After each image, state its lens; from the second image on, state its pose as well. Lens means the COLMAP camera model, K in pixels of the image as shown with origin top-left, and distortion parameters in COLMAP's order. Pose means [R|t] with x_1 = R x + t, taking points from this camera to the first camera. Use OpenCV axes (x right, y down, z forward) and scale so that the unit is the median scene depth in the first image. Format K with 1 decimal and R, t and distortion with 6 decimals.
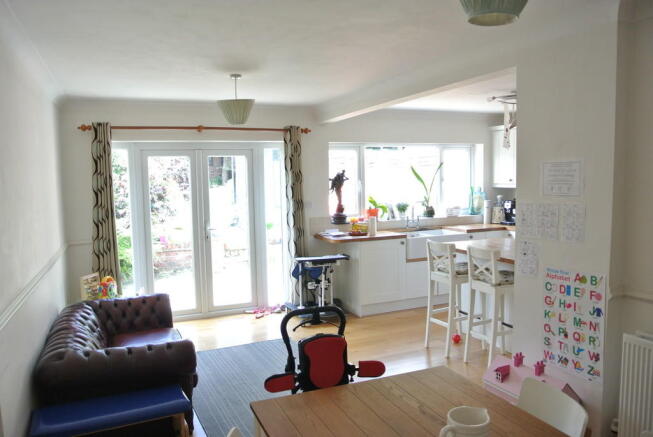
lens RADIAL K [[501.0, 0, 326.5], [0, 501.0, 218.5], [0, 0, 1]] dist [-0.064361, 0.003228]
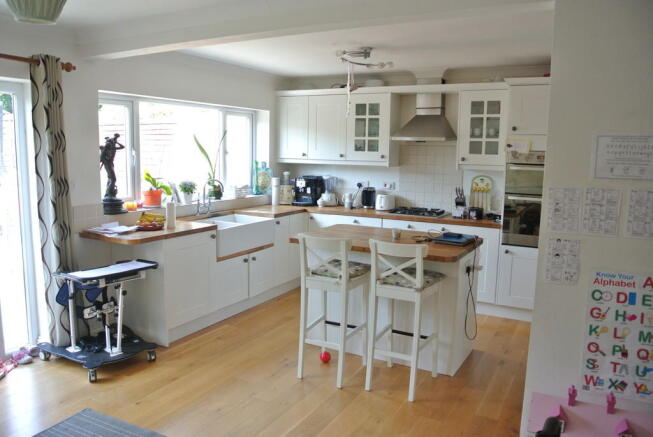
lens RADIAL K [[501.0, 0, 326.5], [0, 501.0, 218.5], [0, 0, 1]] dist [-0.064361, 0.003228]
pose [[0.785162, -0.049061, 0.617344, -0.174245], [0.017335, 0.998208, 0.057281, -0.017152], [-0.619048, -0.034273, 0.784605, 0.320966]]
